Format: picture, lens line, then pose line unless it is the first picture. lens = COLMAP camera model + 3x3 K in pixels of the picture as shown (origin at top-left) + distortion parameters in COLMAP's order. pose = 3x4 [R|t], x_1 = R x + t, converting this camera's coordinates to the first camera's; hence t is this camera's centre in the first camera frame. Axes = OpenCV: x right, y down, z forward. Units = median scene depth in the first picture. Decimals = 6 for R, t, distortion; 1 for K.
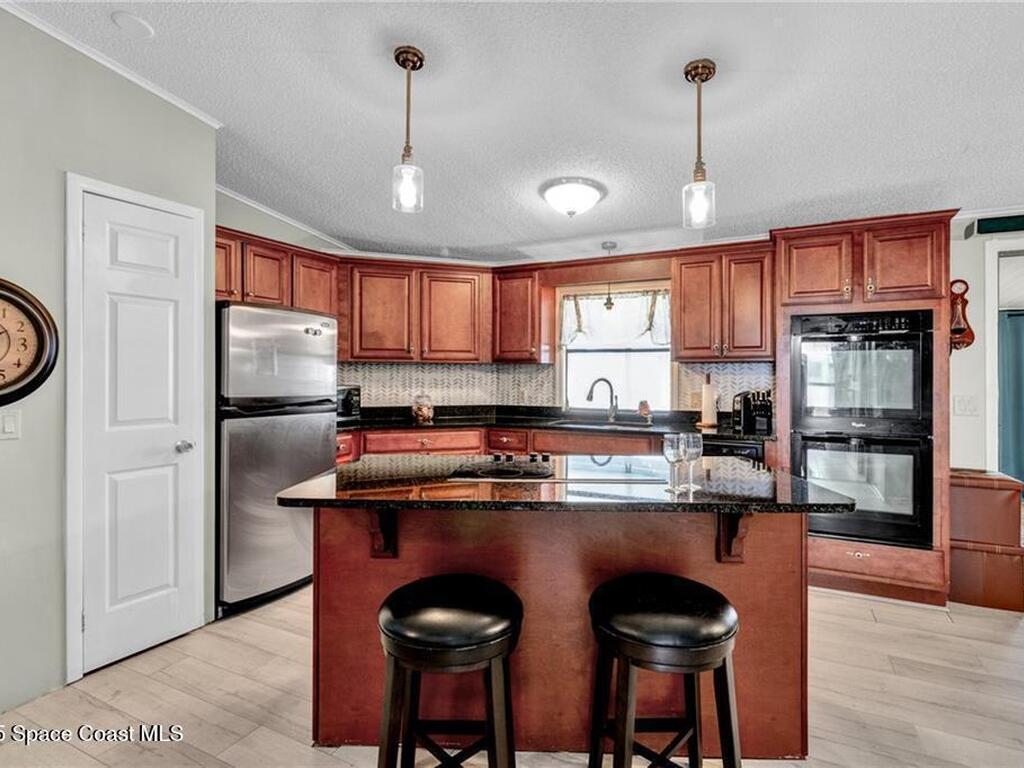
lens RADIAL K [[546.8, 0, 511.3], [0, 546.8, 376.3], [0, 0, 1]] dist [0.001433, 0.001265]
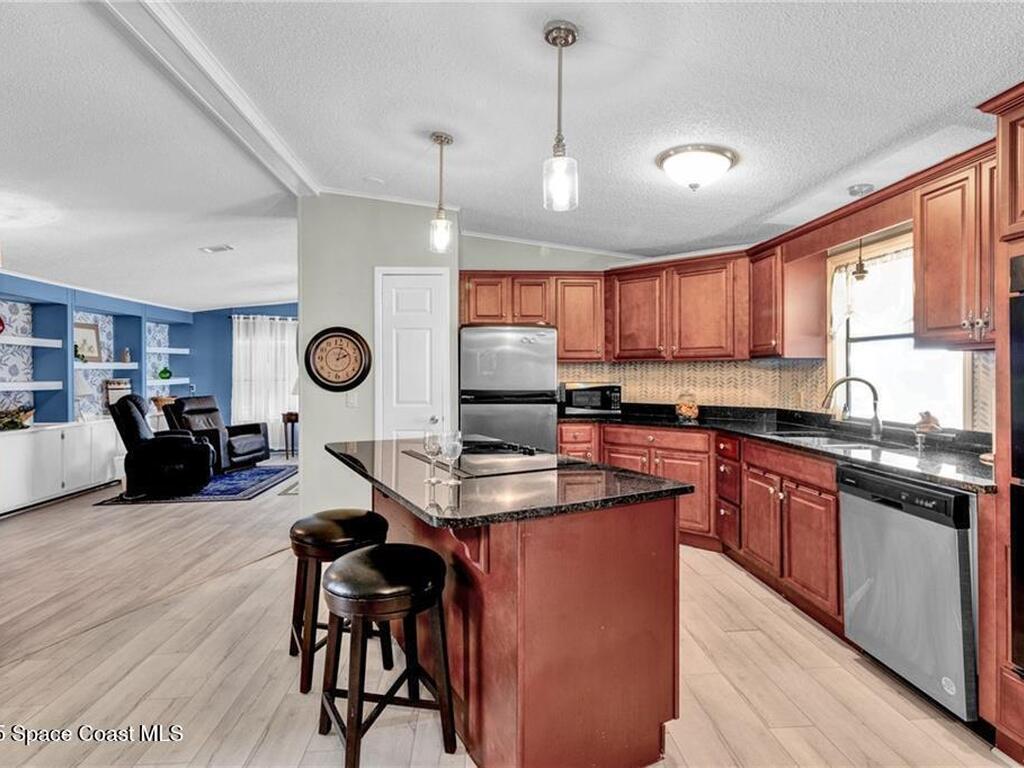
lens RADIAL K [[546.8, 0, 511.3], [0, 546.8, 376.3], [0, 0, 1]] dist [0.001433, 0.001265]
pose [[0.501733, 0.000323, -0.865022, 0.552941], [0.001421, 0.999998, 0.001198, 0.001182], [0.865021, -0.001830, 0.501732, 0.245364]]
